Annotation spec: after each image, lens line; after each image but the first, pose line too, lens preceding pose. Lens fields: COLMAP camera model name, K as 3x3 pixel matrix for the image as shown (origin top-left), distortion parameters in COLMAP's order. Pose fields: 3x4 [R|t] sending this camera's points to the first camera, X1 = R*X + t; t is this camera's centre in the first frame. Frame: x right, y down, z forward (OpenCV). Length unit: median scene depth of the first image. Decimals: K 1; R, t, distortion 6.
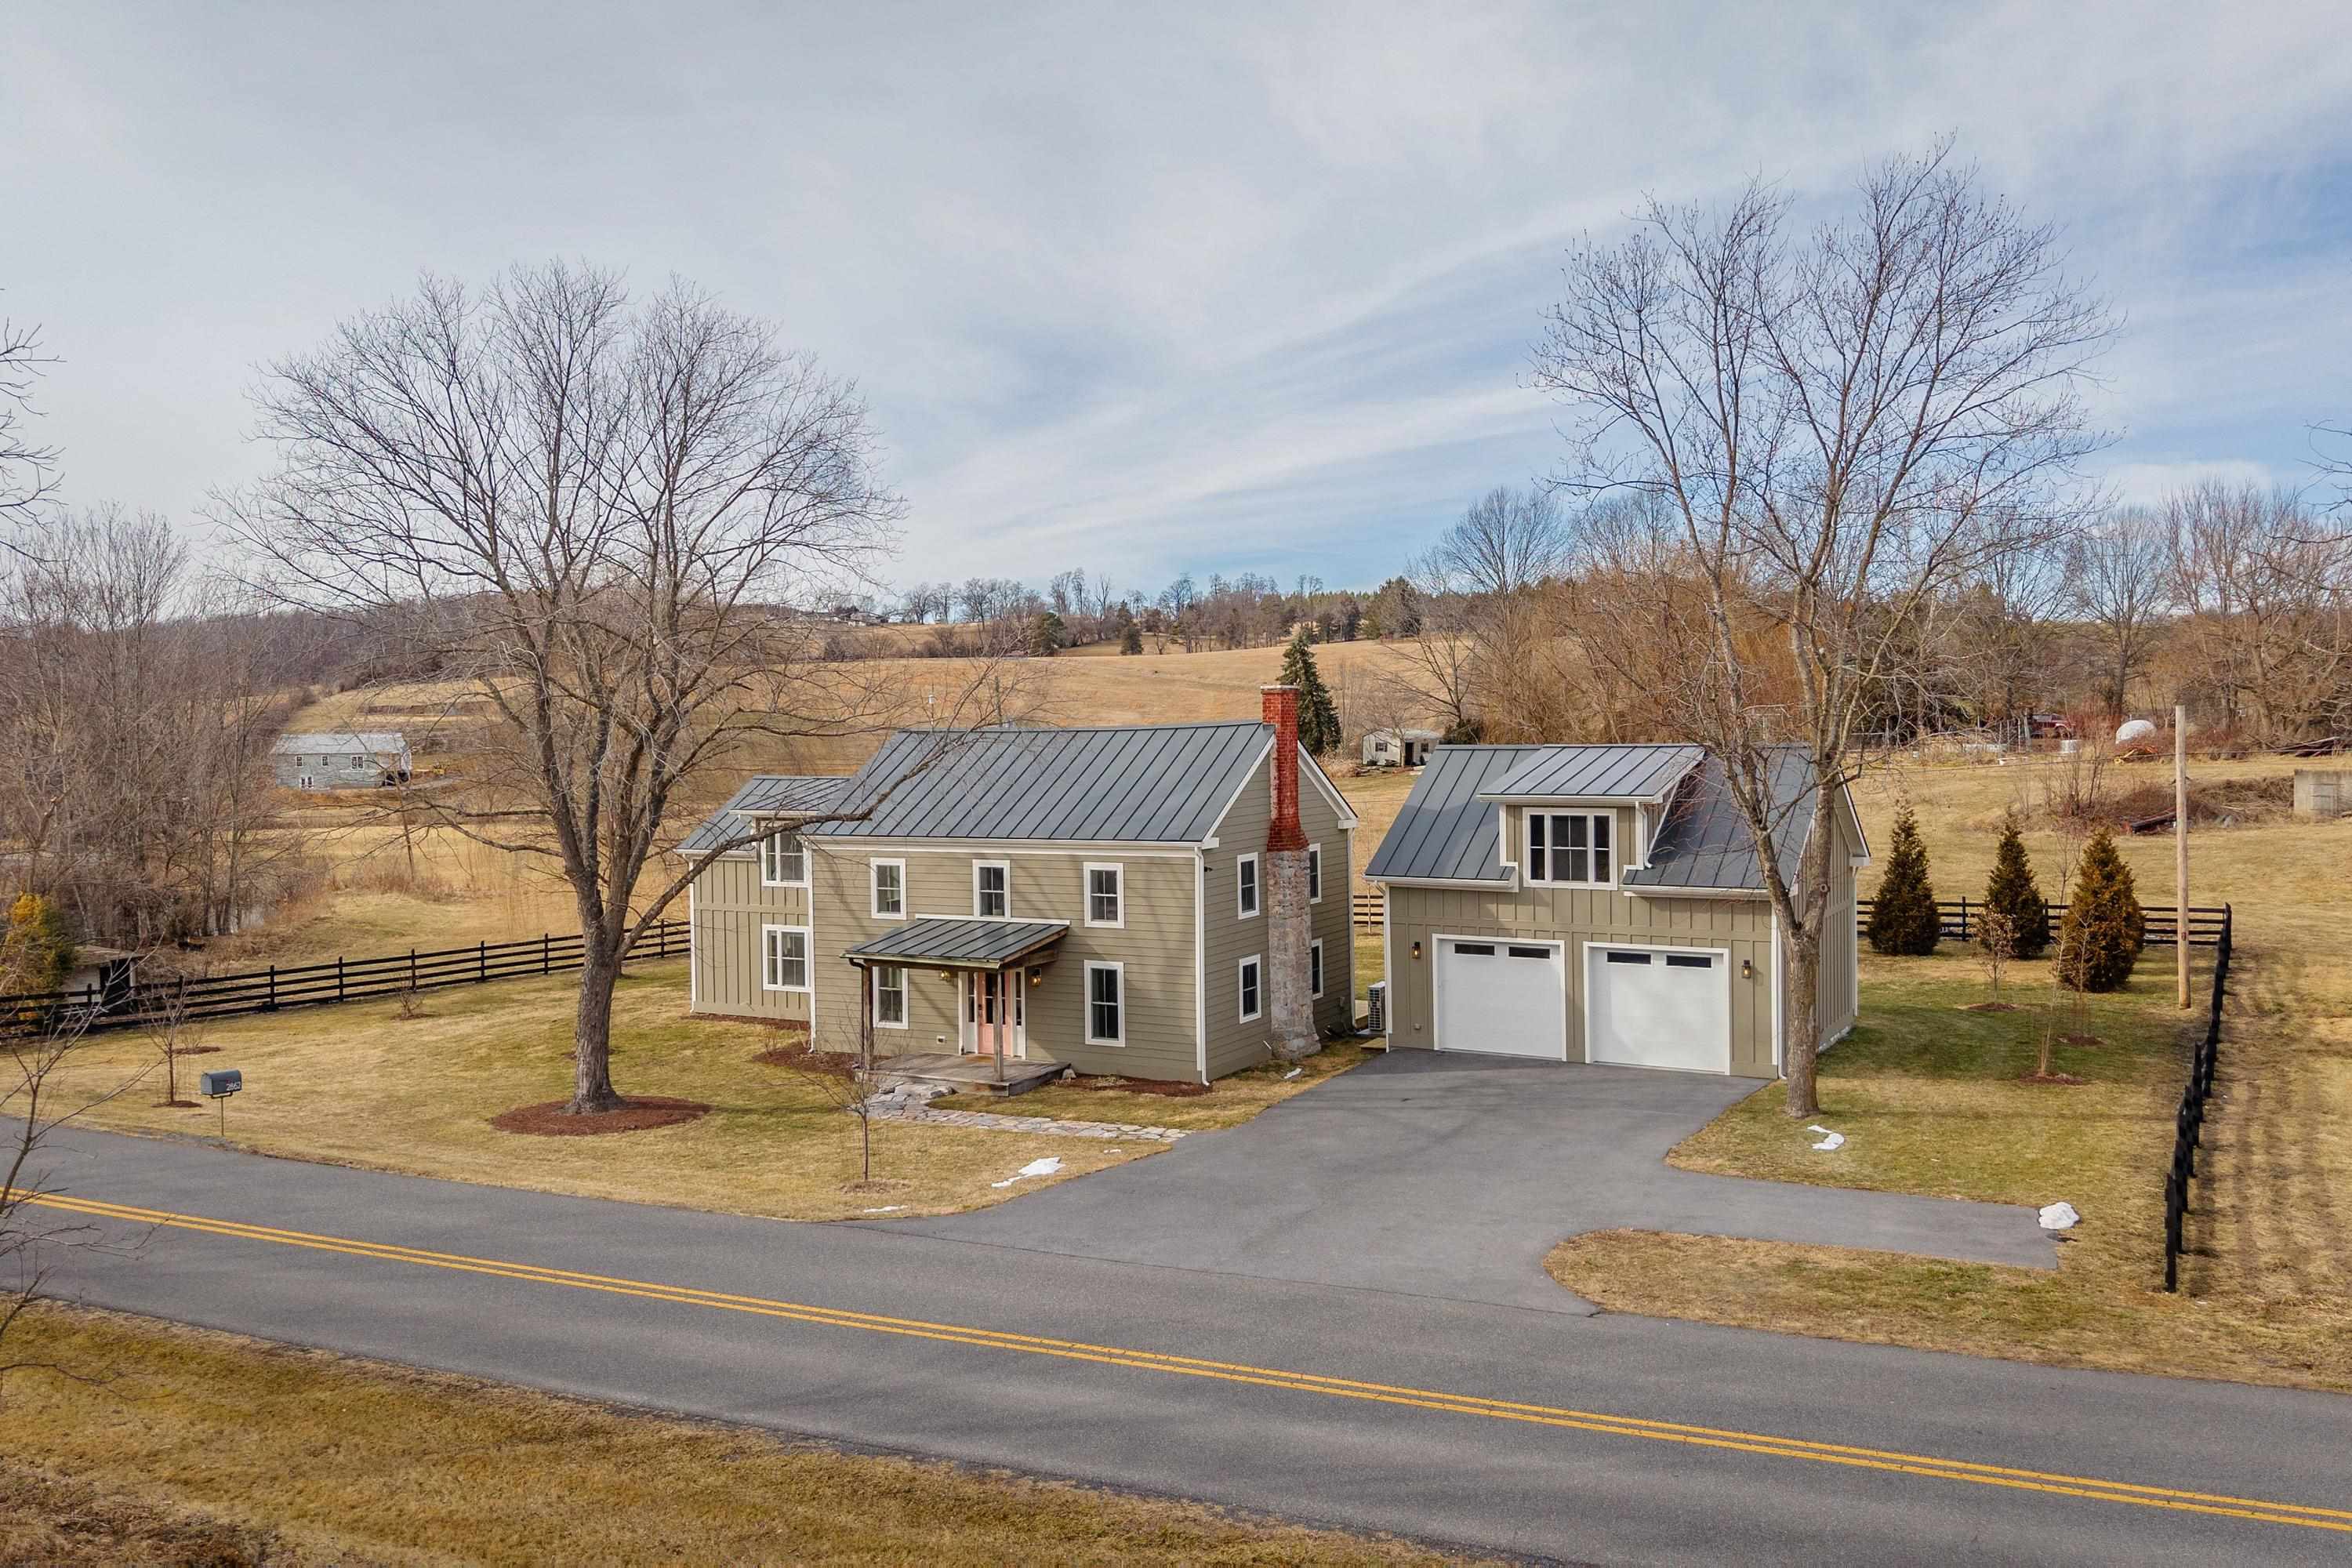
lens RADIAL K [[1820.0, 0, 1172.9], [0, 1820.0, 764.2], [0, 0, 1]] dist [0.194260, -0.627538]
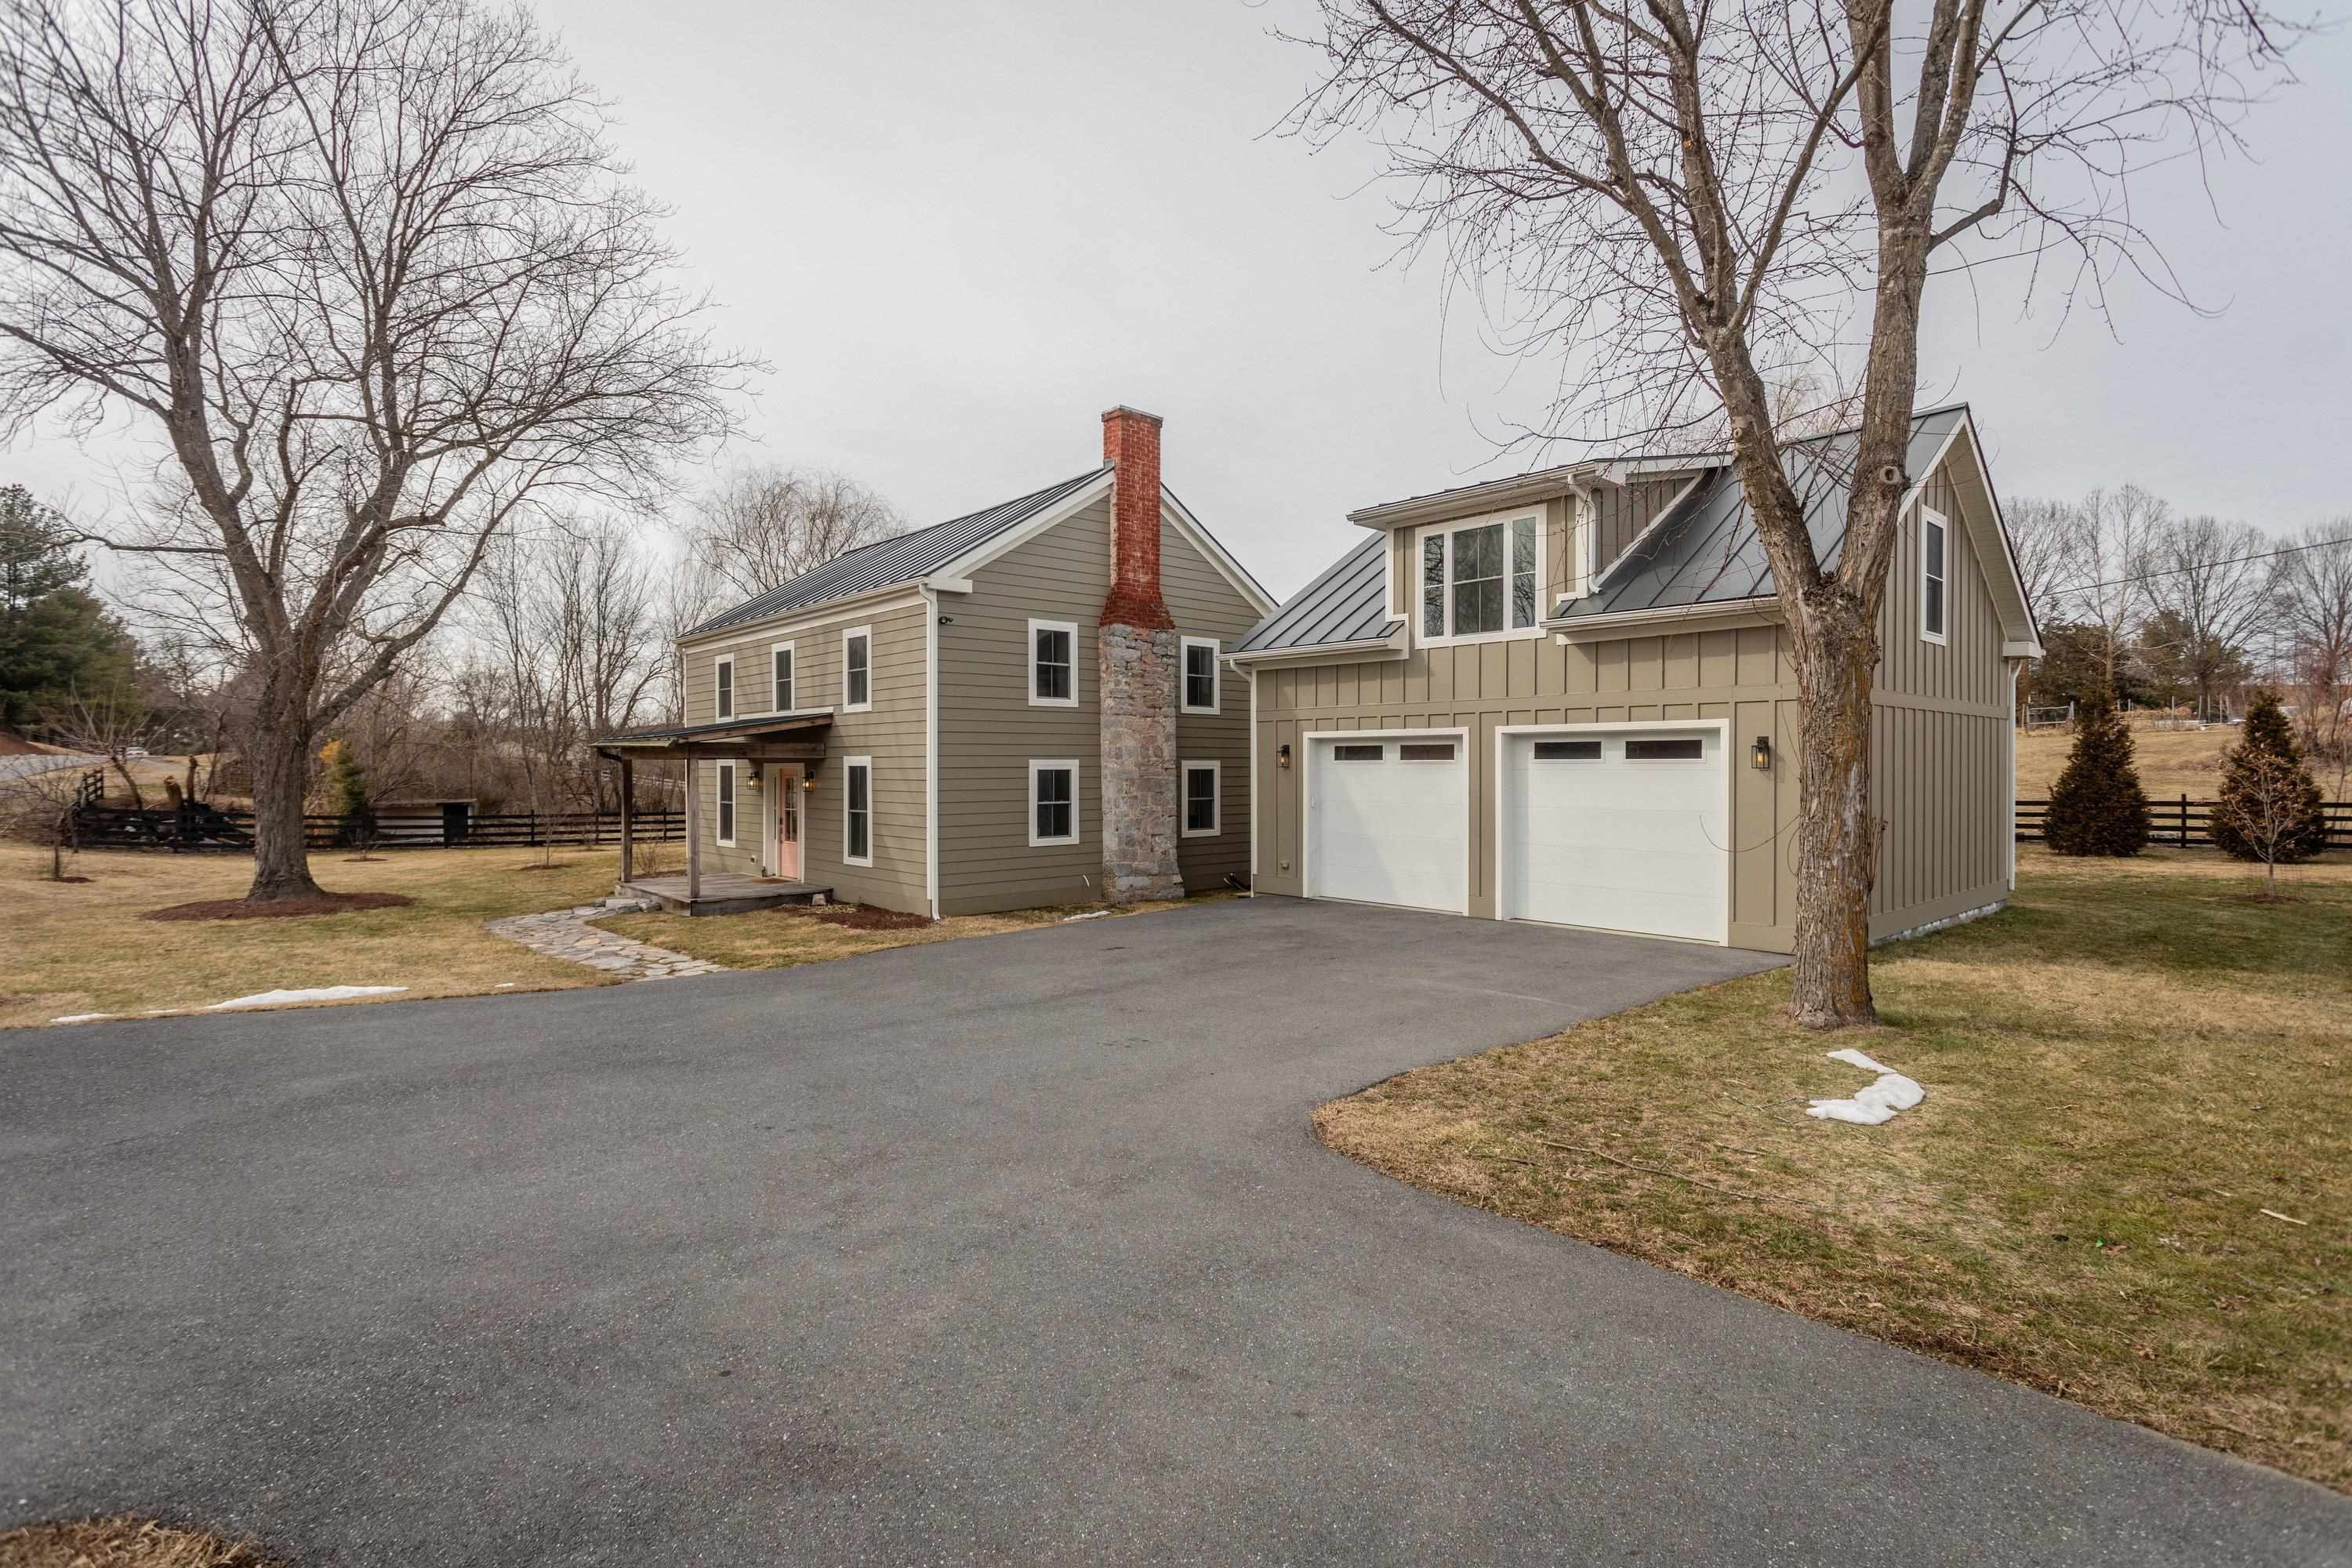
lens RADIAL K [[1100.6, 0, 1171.2], [0, 1100.6, 770.6], [0, 0, 1]] dist [-0.001059, -0.000605]
pose [[0.949860, 0.015345, -0.312300, 0.232359], [-0.019479, 0.999759, -0.010121, 0.116014], [0.312070, 0.015697, 0.949930, 0.600055]]
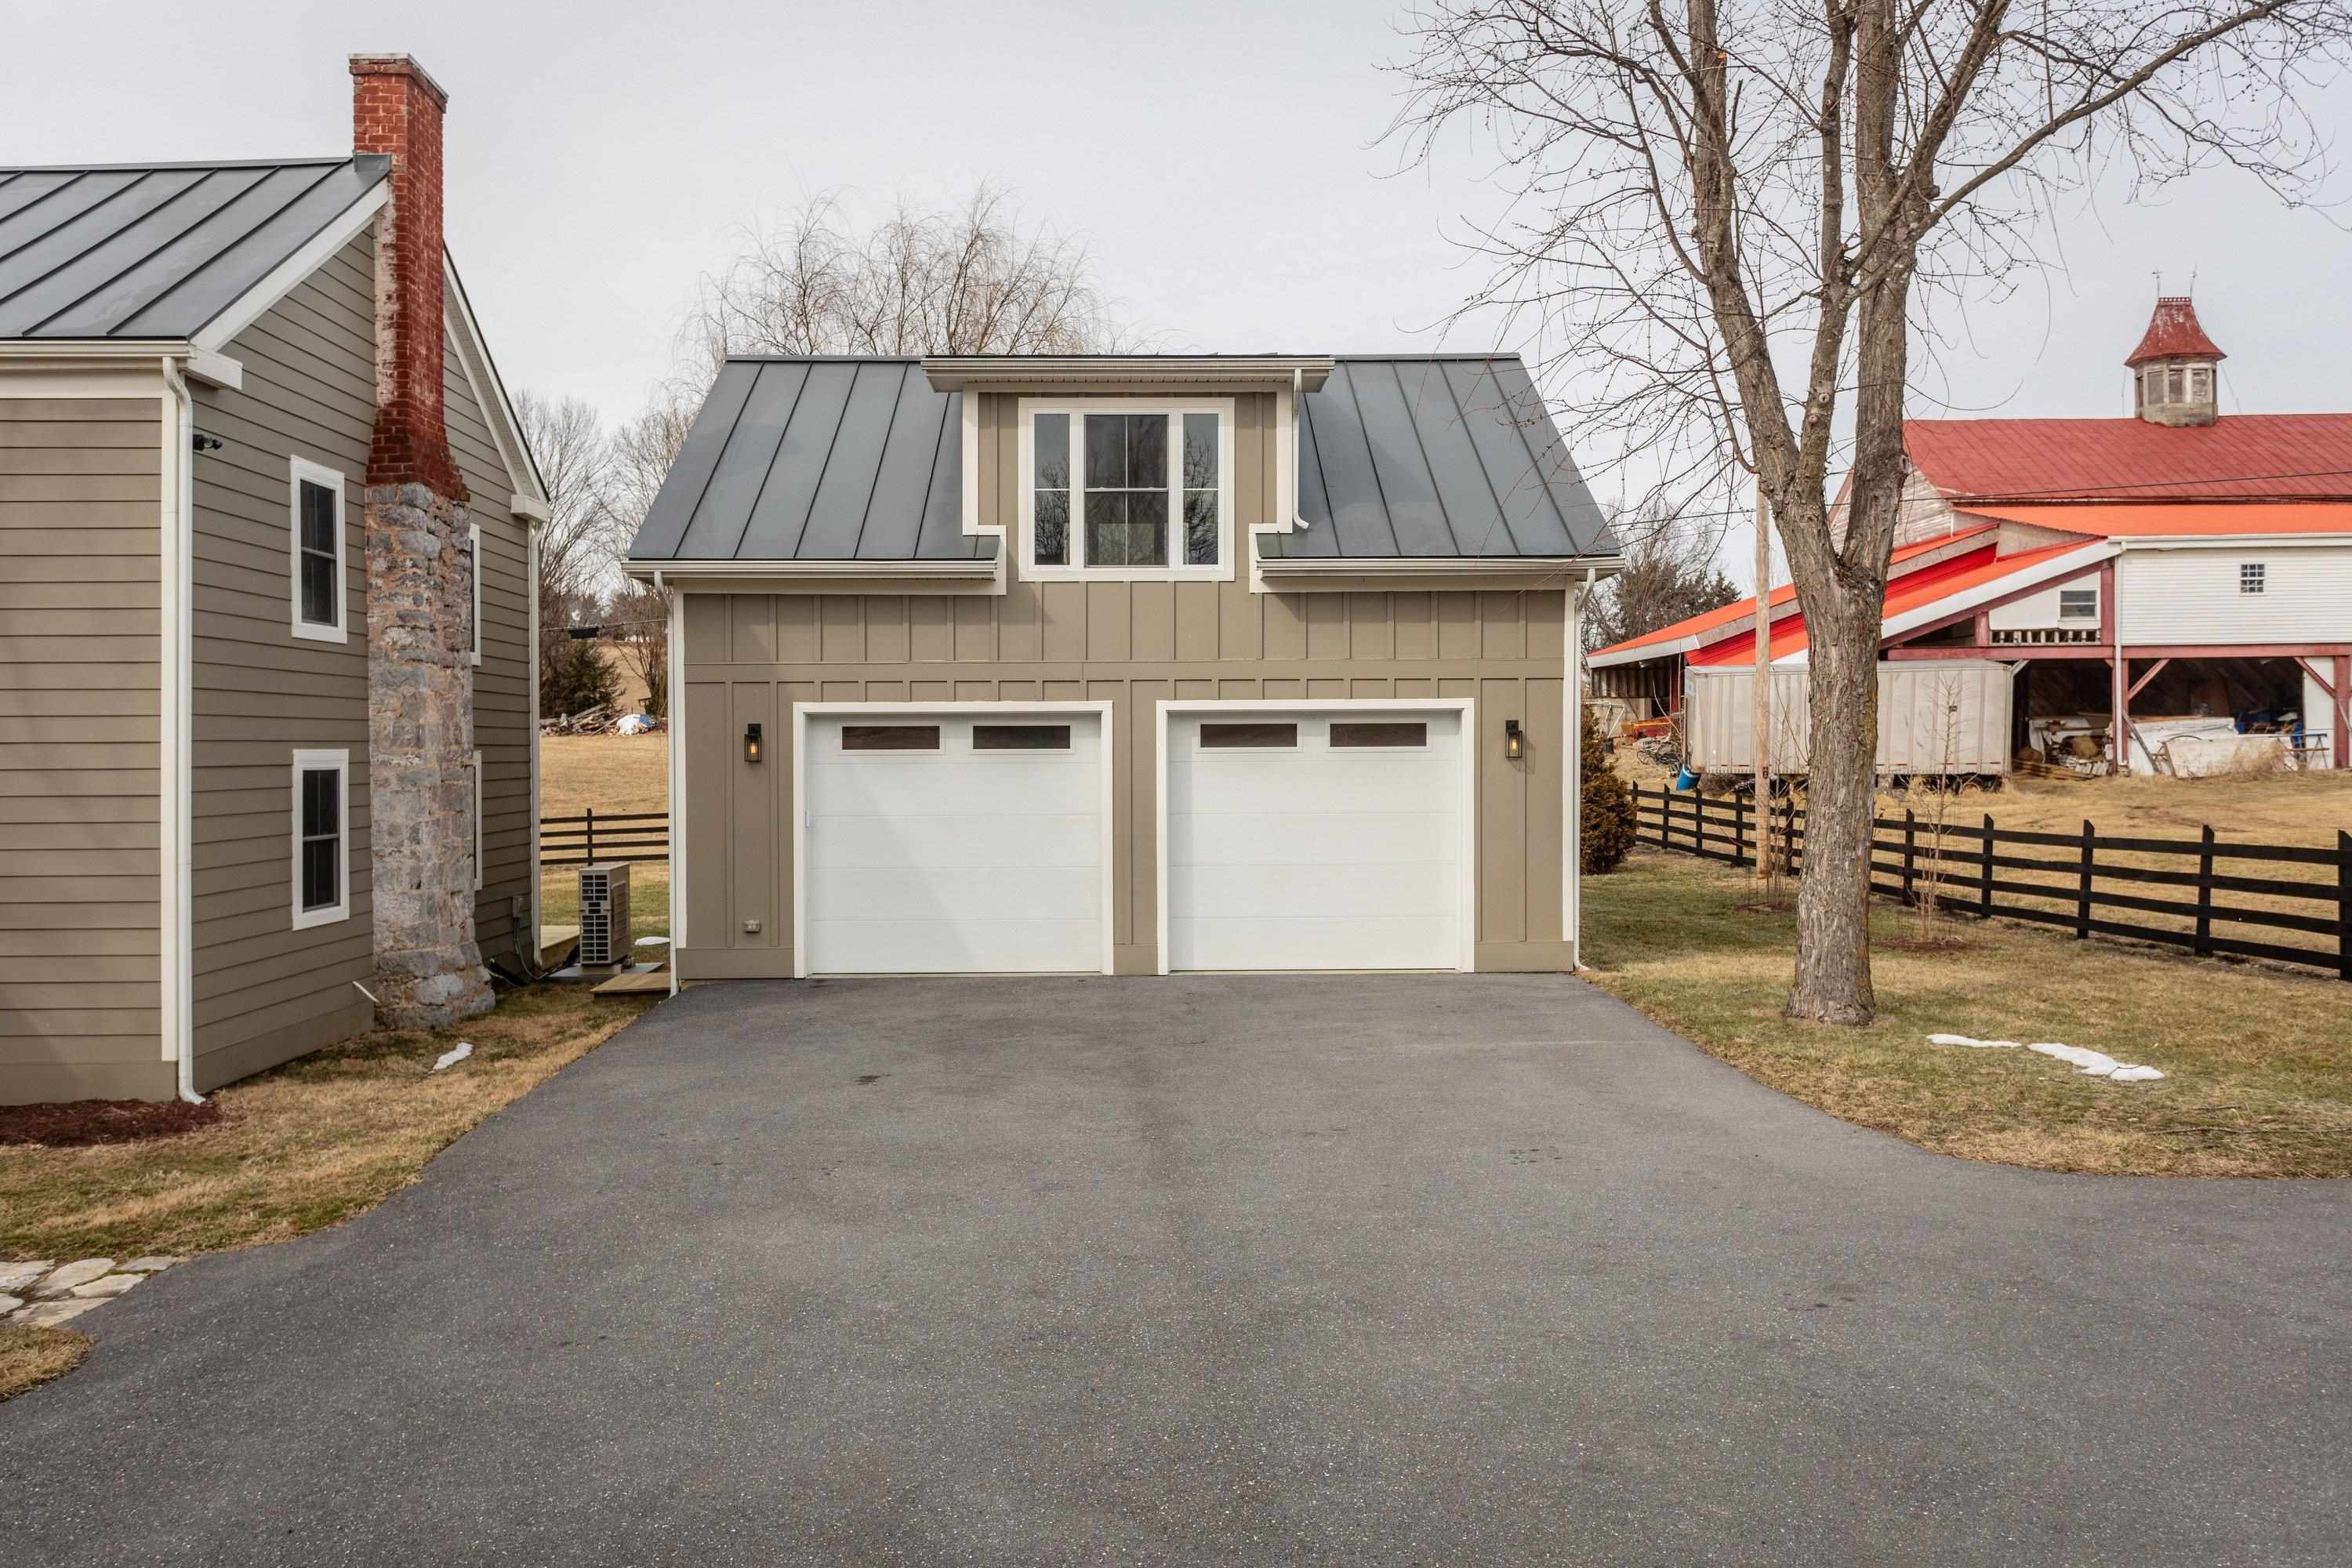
lens RADIAL K [[1827.8, 0, 1150.9], [0, 1827.8, 755.3], [0, 0, 1]] dist [0.006340, -0.001126]
pose [[0.857837, 0.009062, 0.513842, -0.003503], [0.003842, 0.999704, -0.024044, 0.118601], [-0.513907, 0.022599, 0.857548, 0.614759]]
